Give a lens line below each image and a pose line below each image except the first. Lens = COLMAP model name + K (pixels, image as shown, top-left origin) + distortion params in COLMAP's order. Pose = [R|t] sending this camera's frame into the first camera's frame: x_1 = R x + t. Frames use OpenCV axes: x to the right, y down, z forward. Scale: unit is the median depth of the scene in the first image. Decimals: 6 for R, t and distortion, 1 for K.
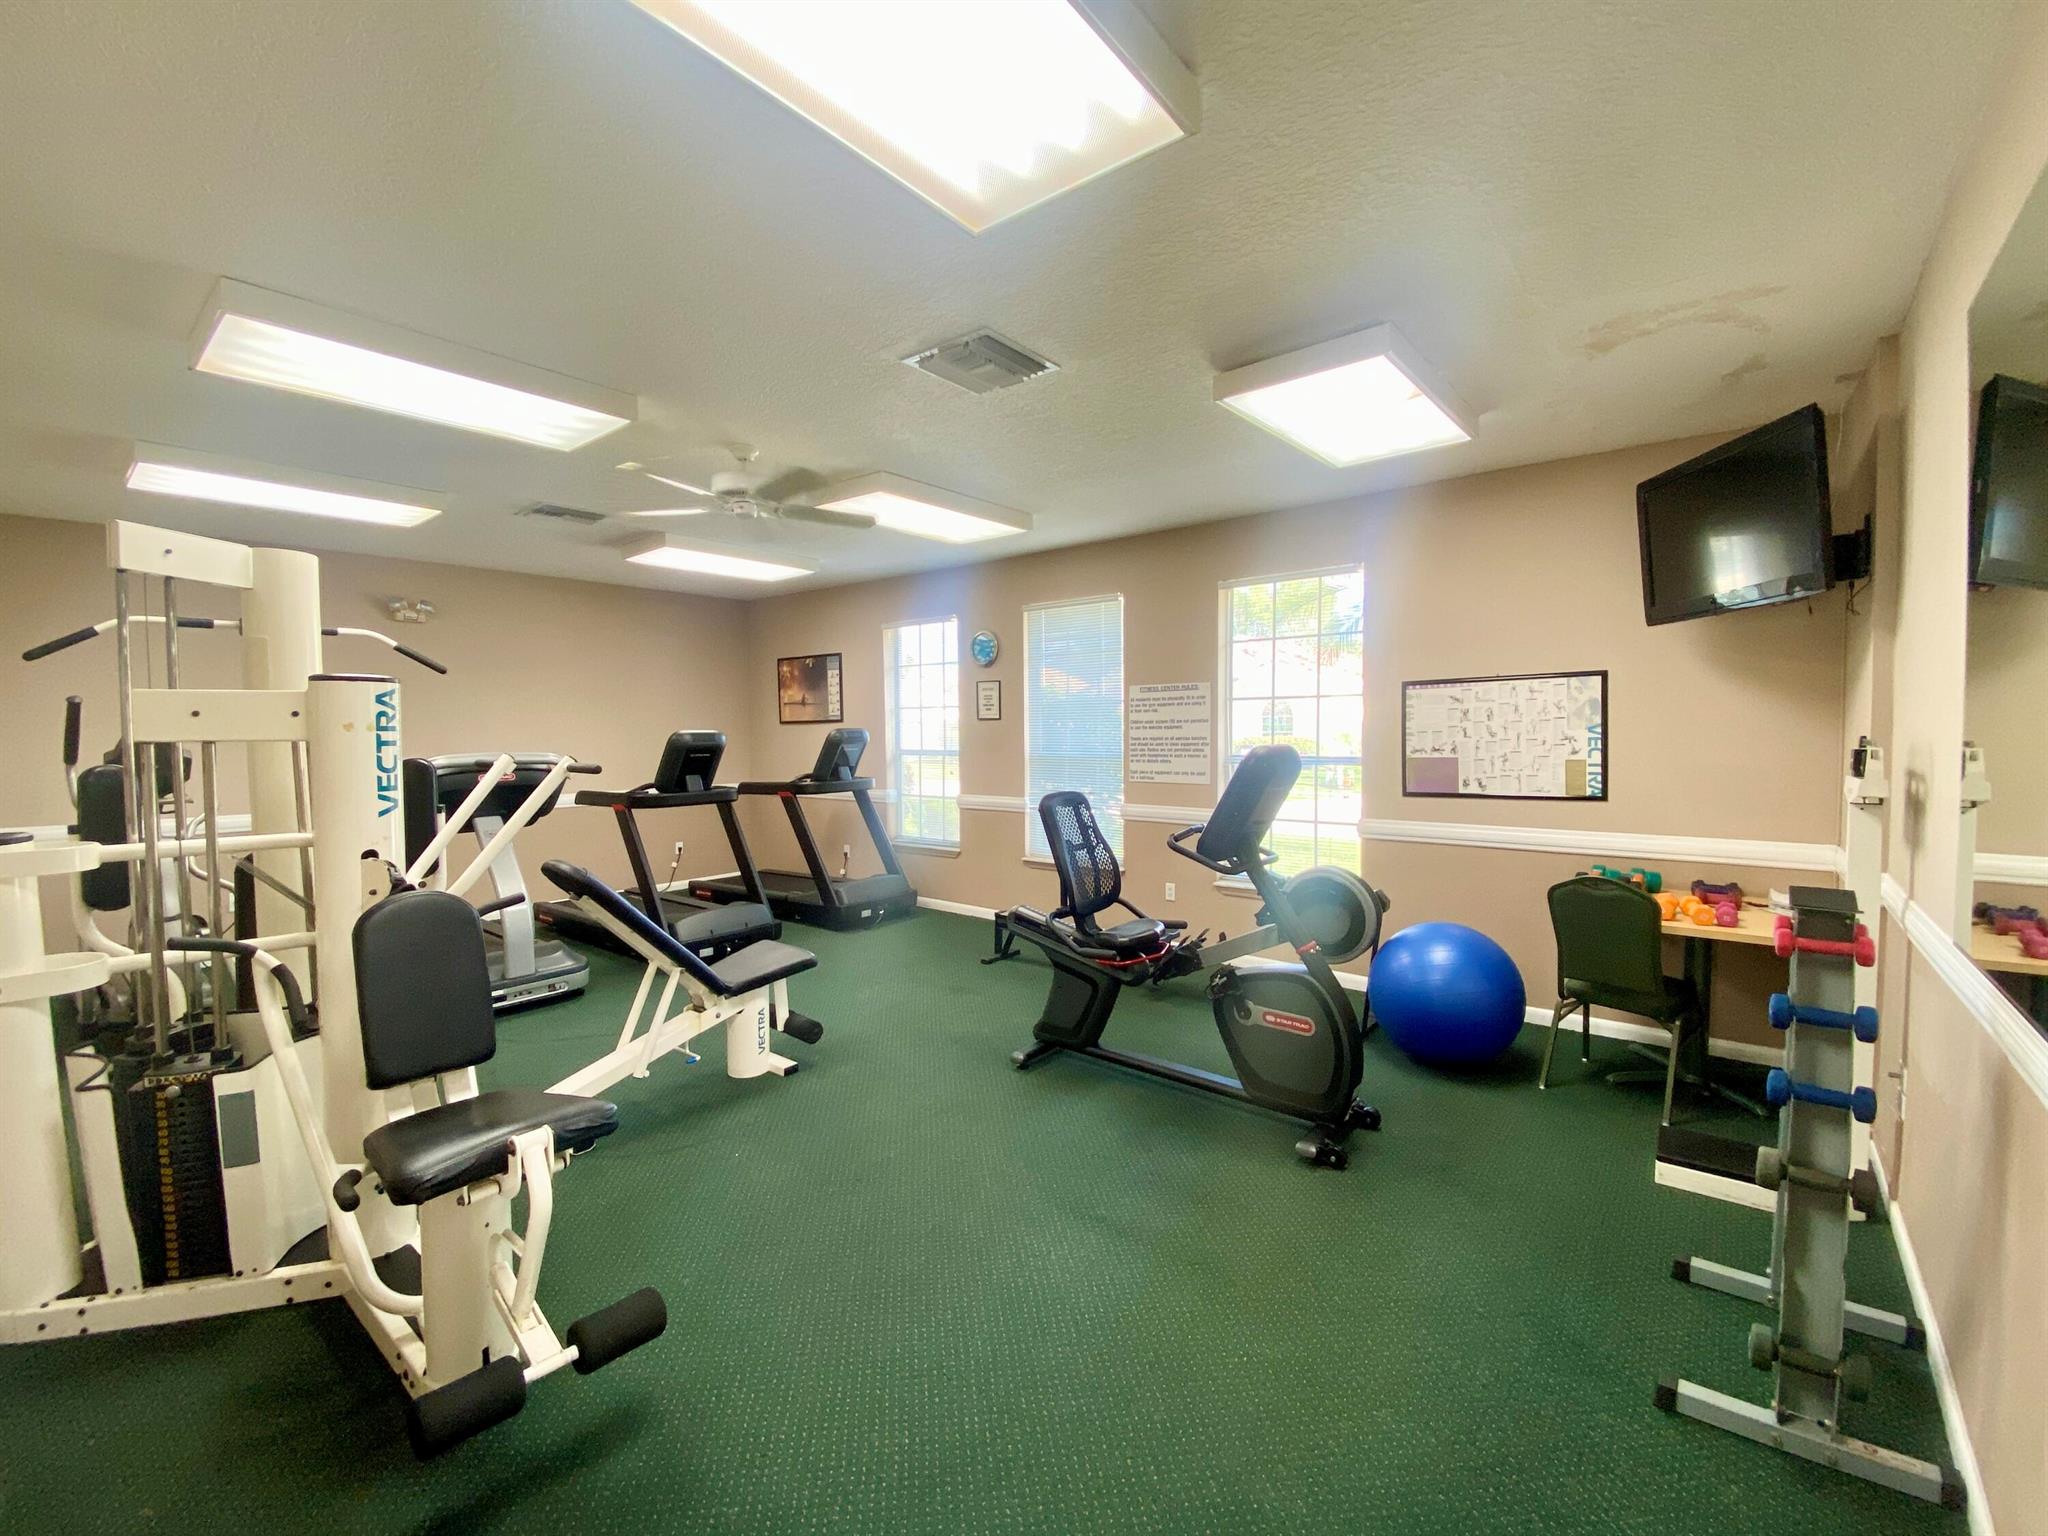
lens RADIAL K [[863.4, 0, 1024.0], [0, 863.4, 768.0], [0, 0, 1]] dist [-0.000321, -0.000169]
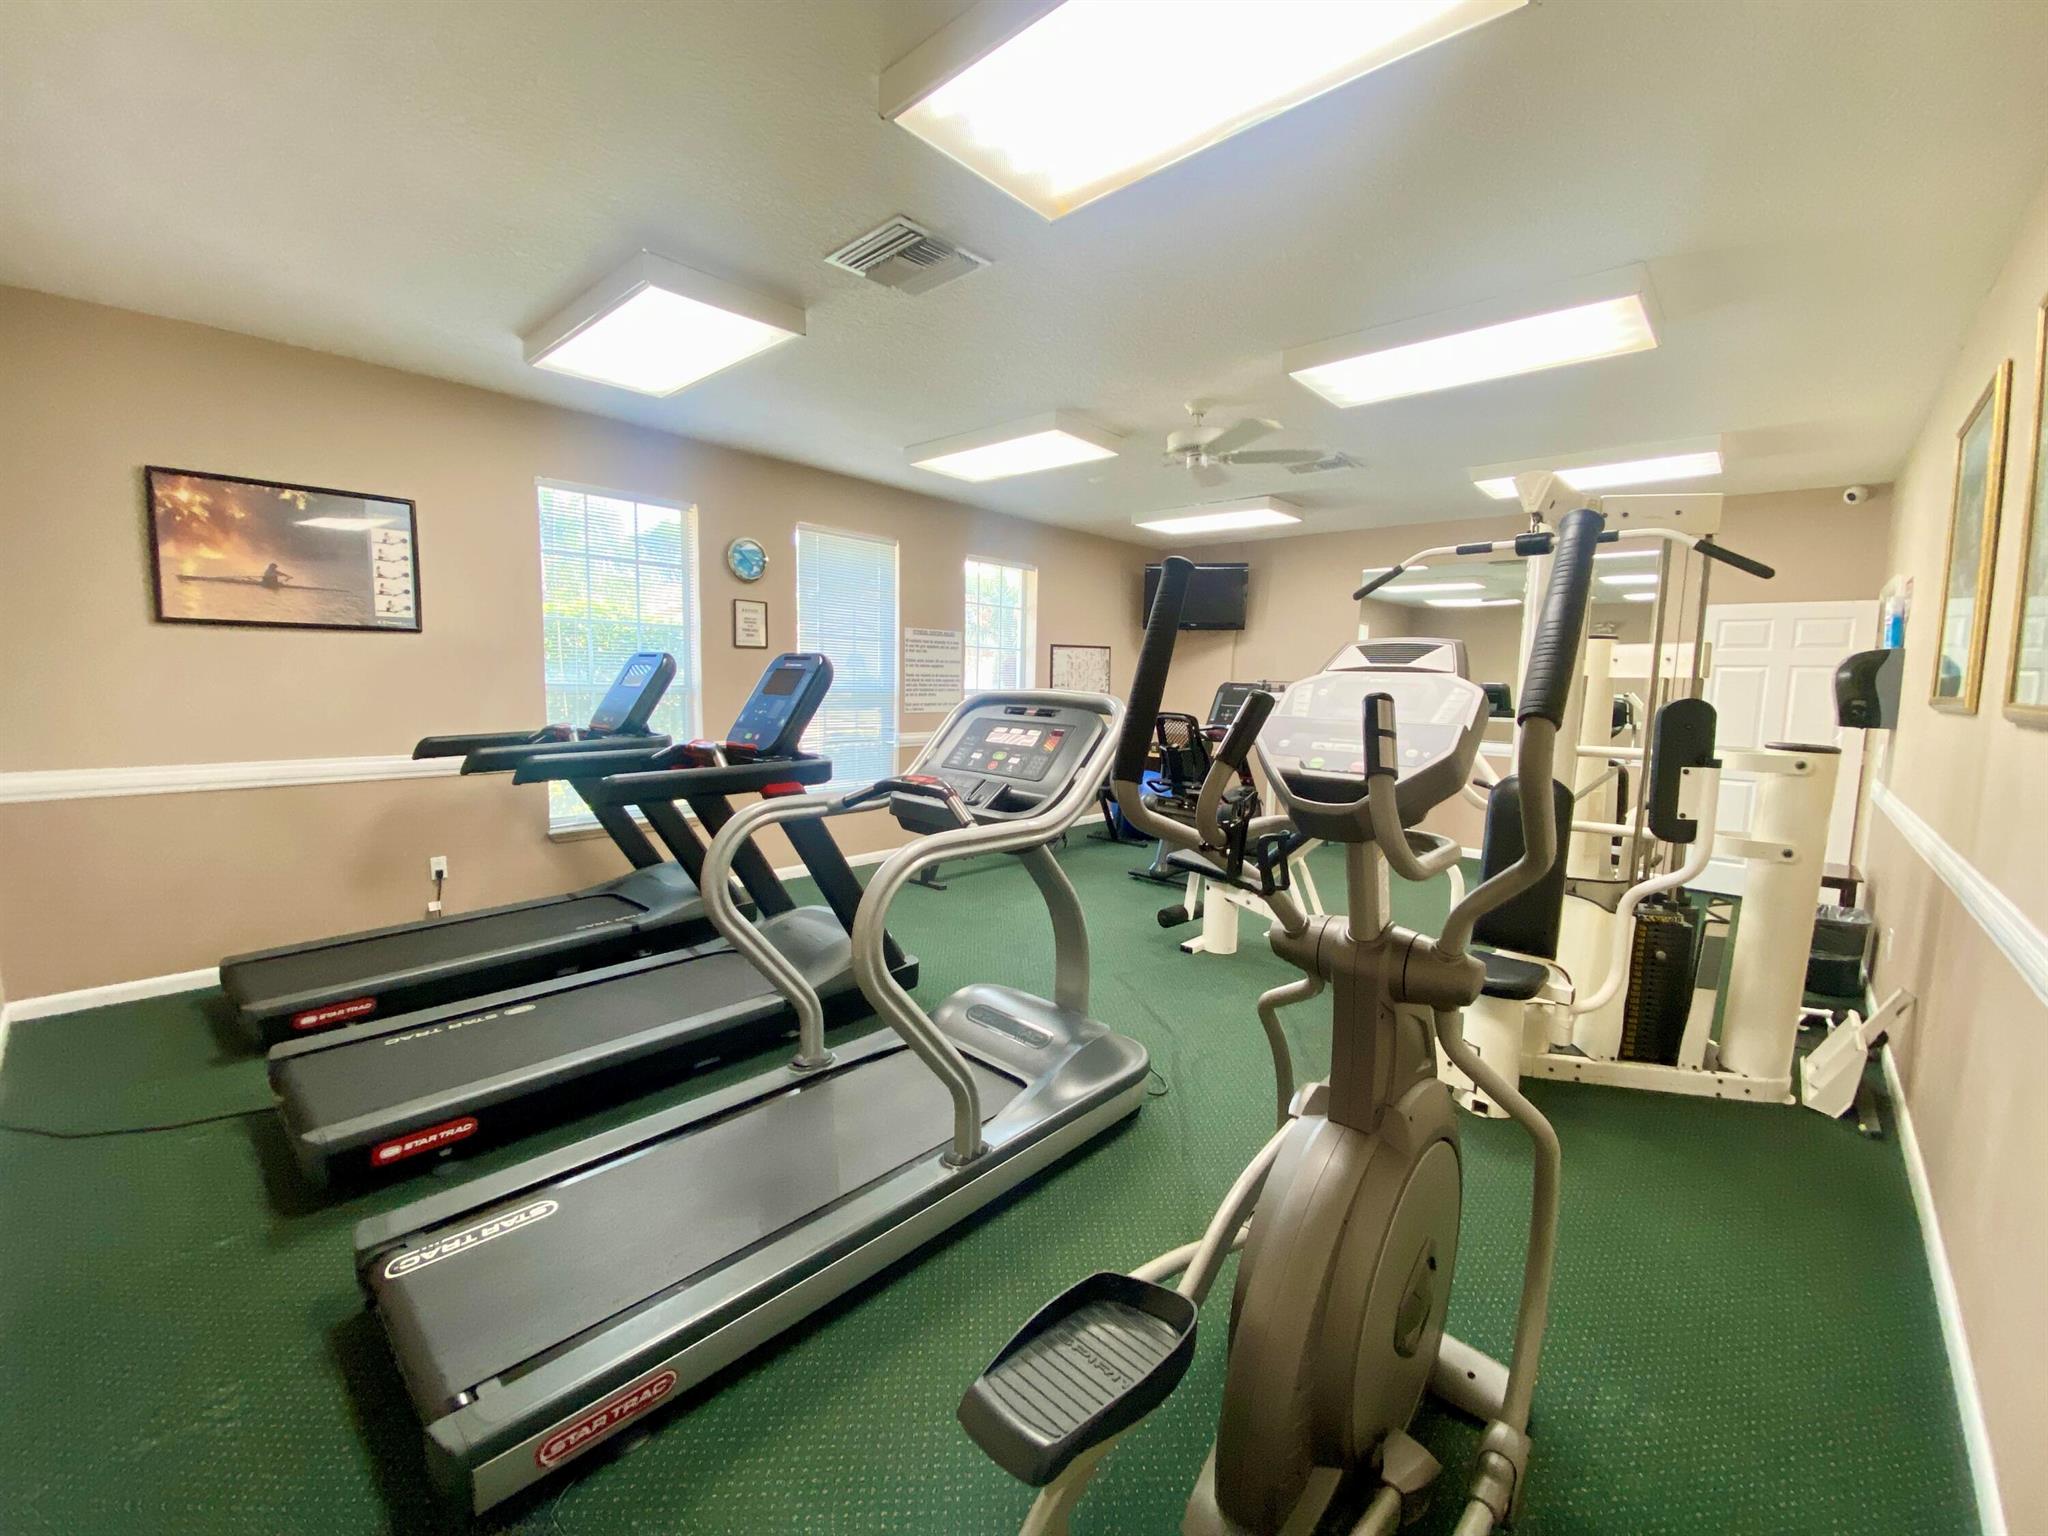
lens RADIAL K [[822.5, 0, 1026.4], [0, 822.5, 750.2], [0, 0, 1]] dist [-0.000276, -0.000134]
pose [[0.052350, -0.081898, 0.995265, -0.939091], [0.016691, 0.996564, 0.081127, -0.020655], [-0.998489, 0.012365, 0.053538, 0.787329]]
